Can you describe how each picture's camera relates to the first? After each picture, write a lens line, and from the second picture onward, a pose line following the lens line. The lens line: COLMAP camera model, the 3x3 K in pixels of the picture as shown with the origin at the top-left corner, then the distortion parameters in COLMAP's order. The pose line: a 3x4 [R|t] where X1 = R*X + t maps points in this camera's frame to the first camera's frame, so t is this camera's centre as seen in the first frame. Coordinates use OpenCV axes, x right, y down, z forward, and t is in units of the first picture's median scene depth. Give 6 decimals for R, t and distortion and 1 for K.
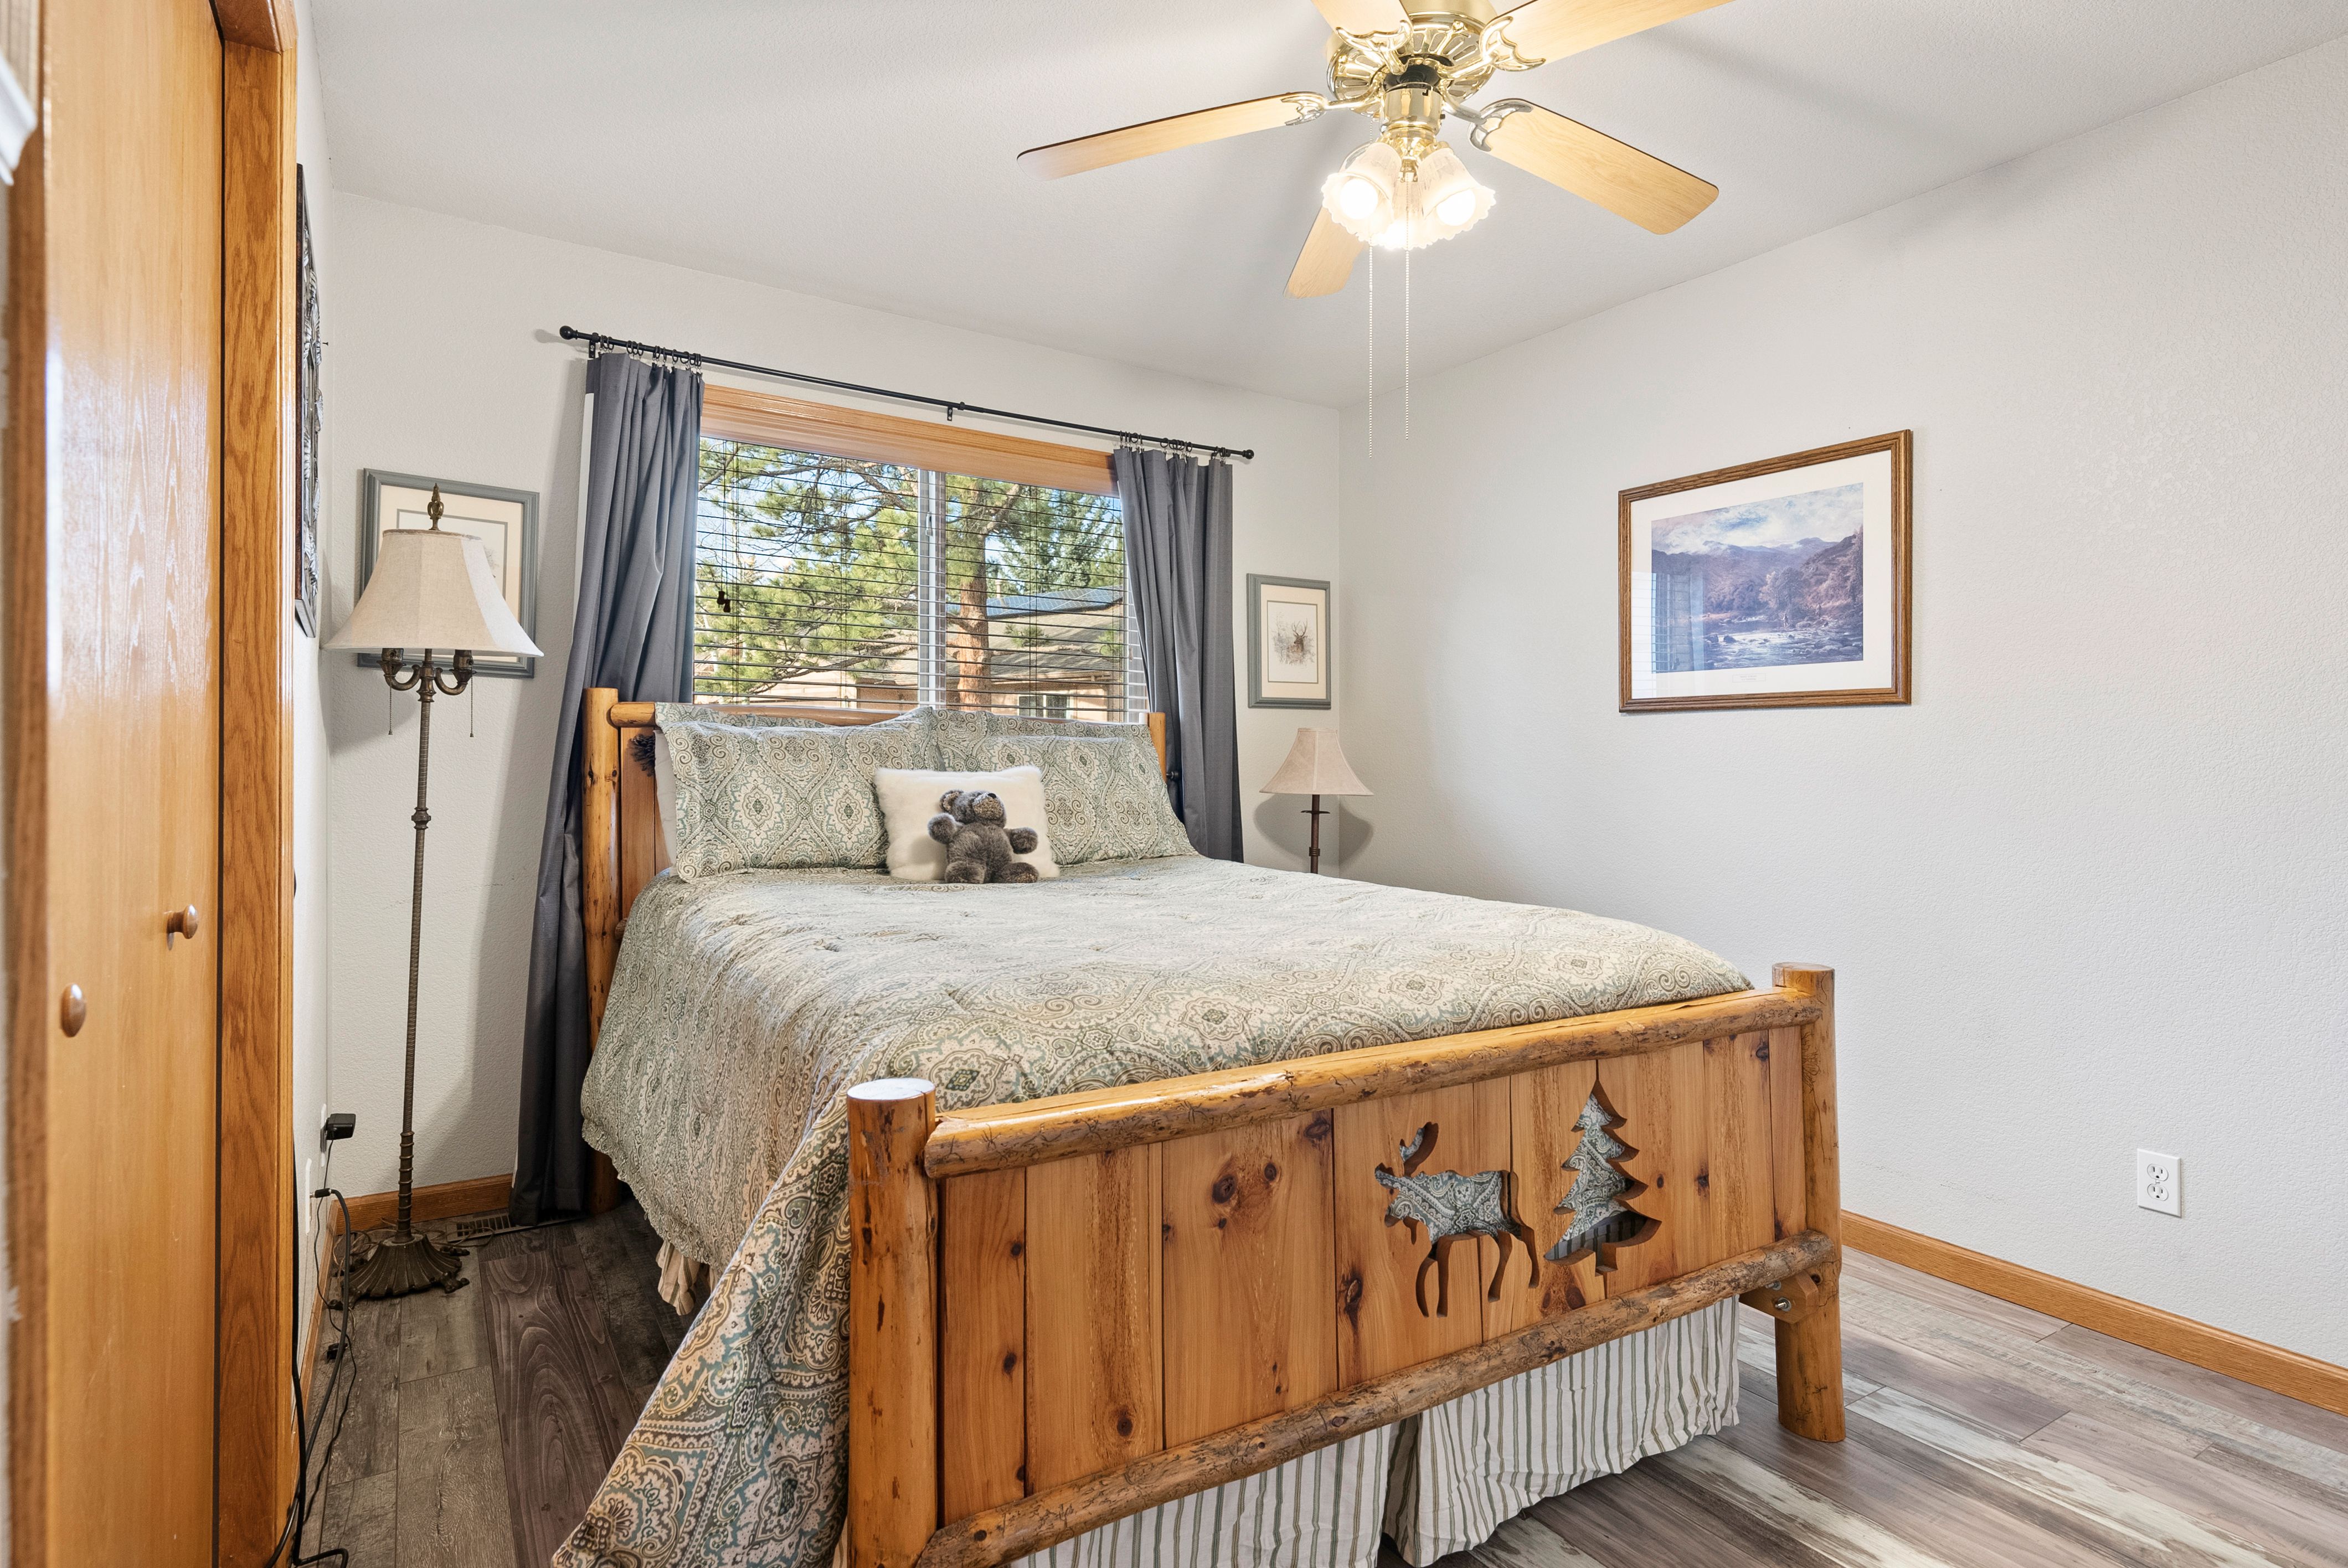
lens RADIAL K [[1187.5, 0, 1169.9], [0, 1187.5, 788.0], [0, 0, 1]] dist [0.000653, -0.000123]
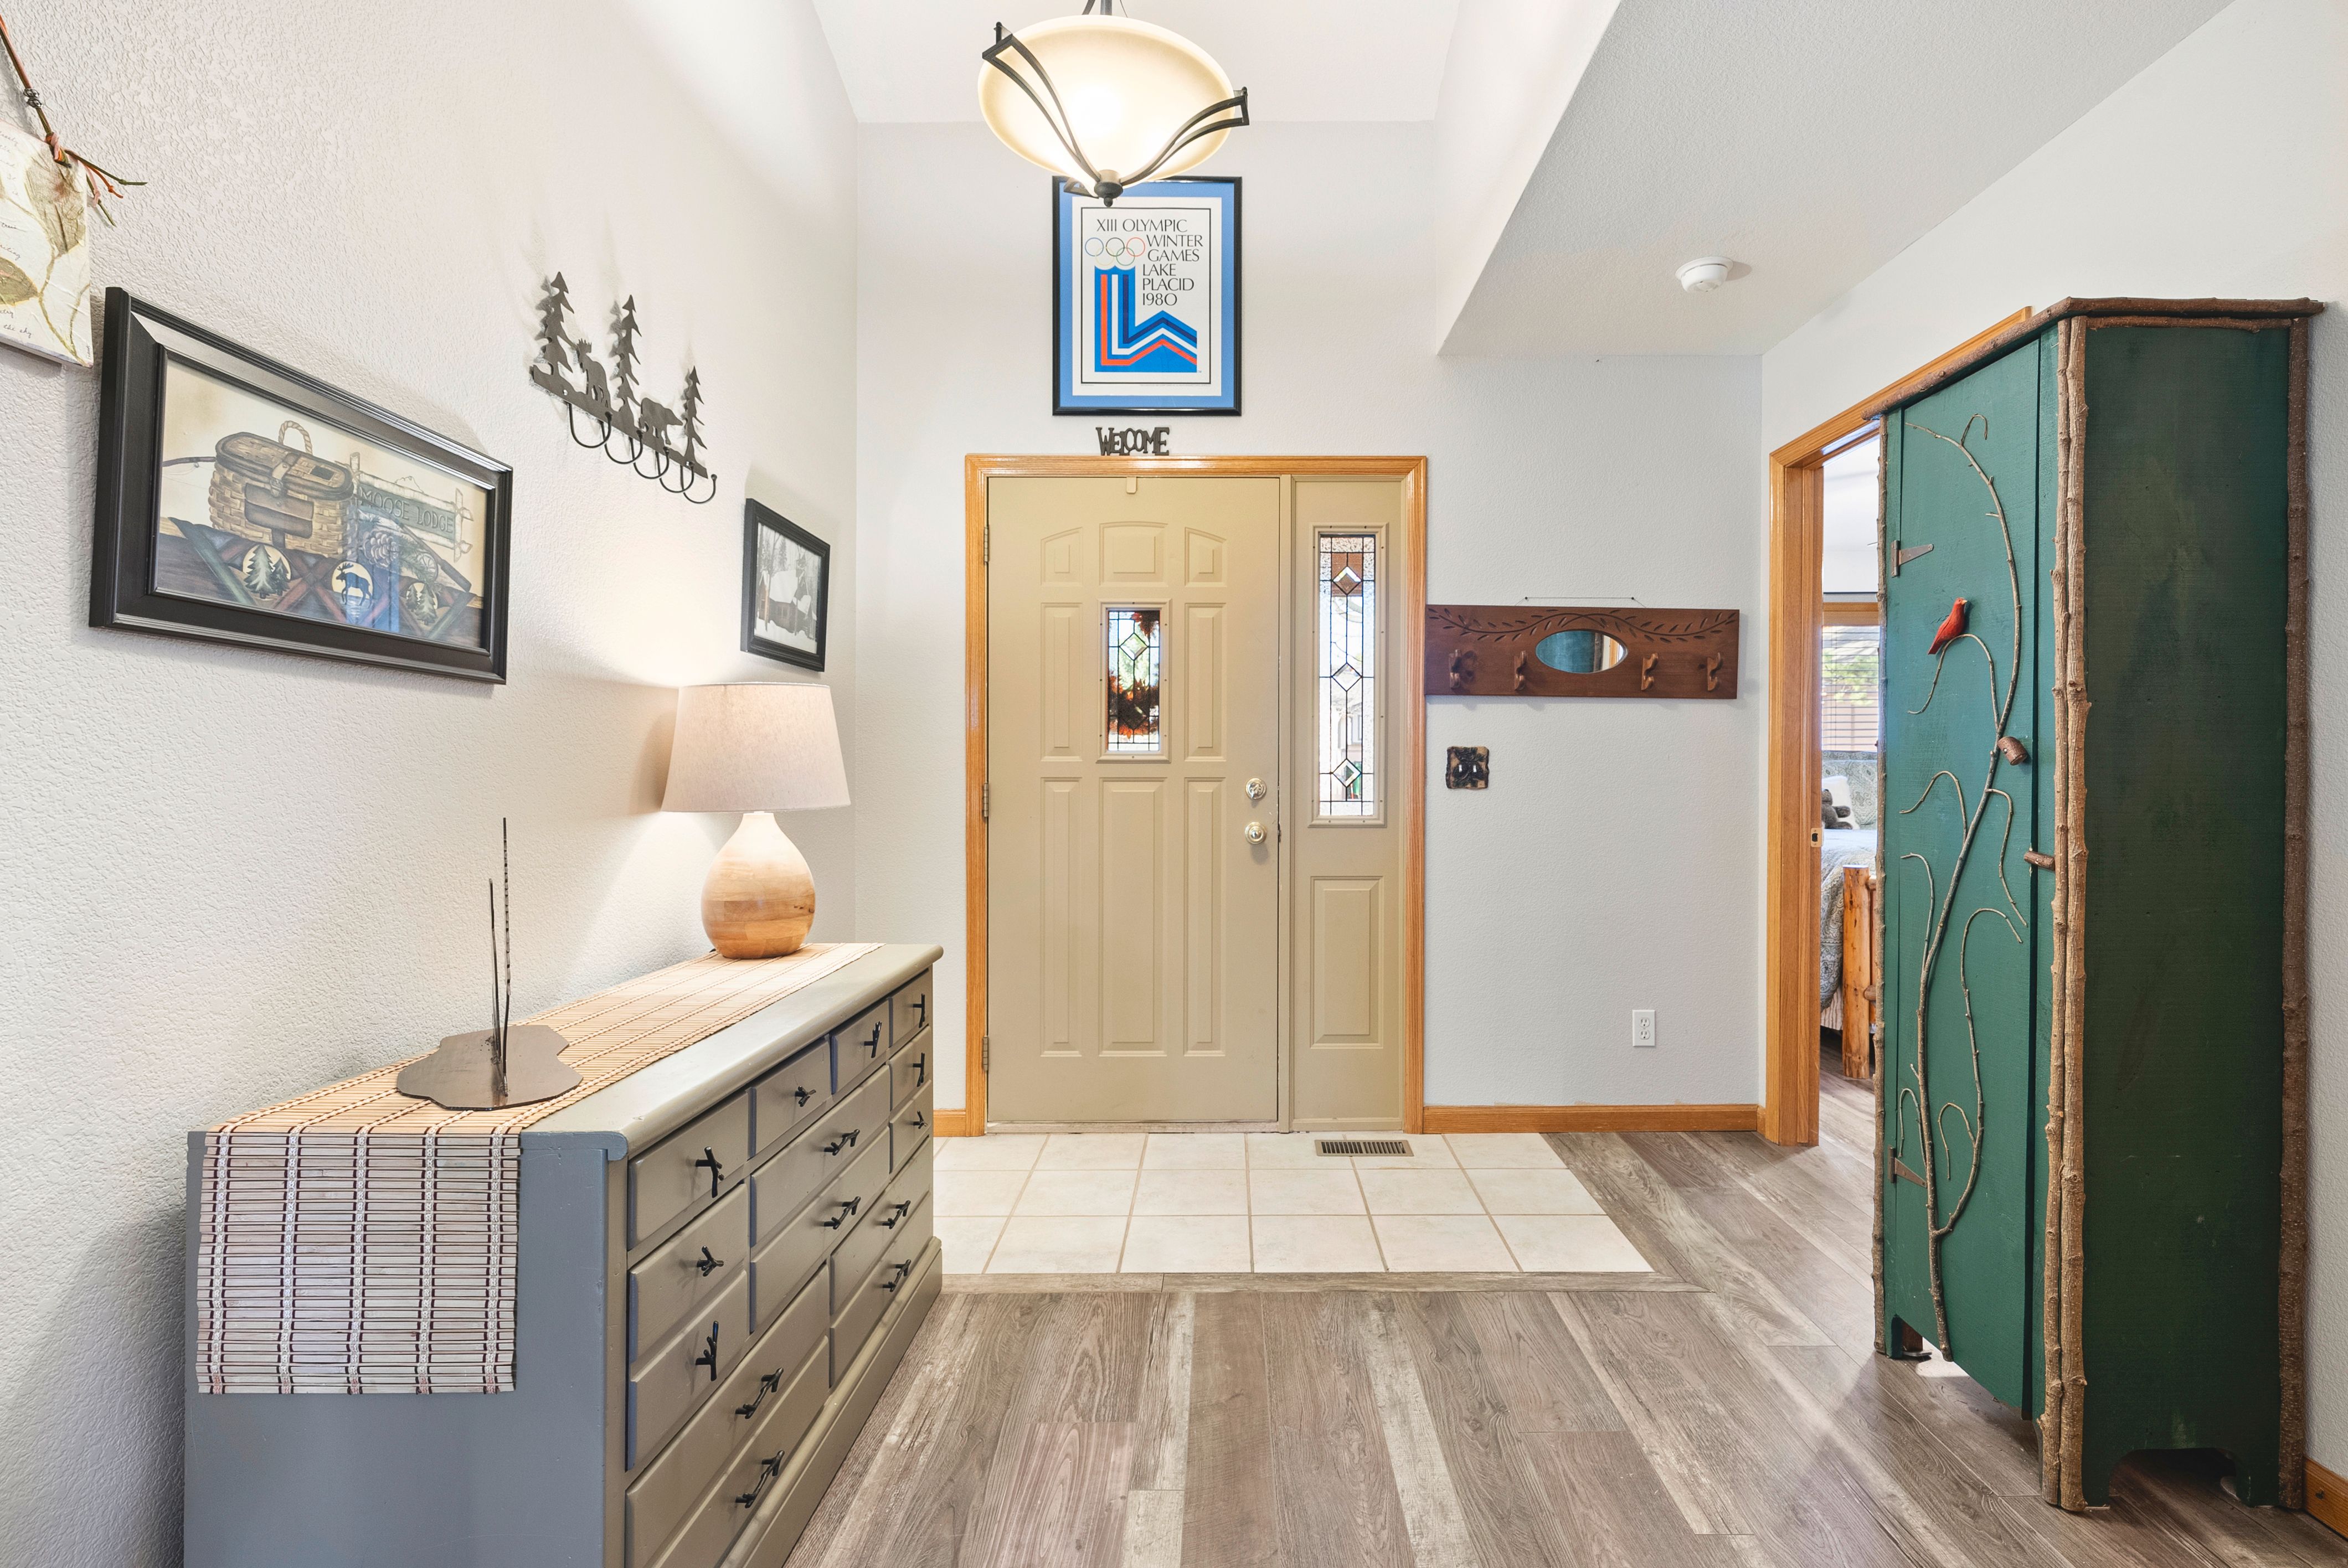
lens RADIAL K [[1076.2, 0, 1171.1], [0, 1076.2, 786.1], [0, 0, 1]] dist [-0.002396, 0.000171]
pose [[0.839418, -0.002196, -0.543482, -0.087261], [0.001428, 0.999997, -0.001836, 0.001077], [0.543484, 0.000766, 0.839419, -1.301050]]
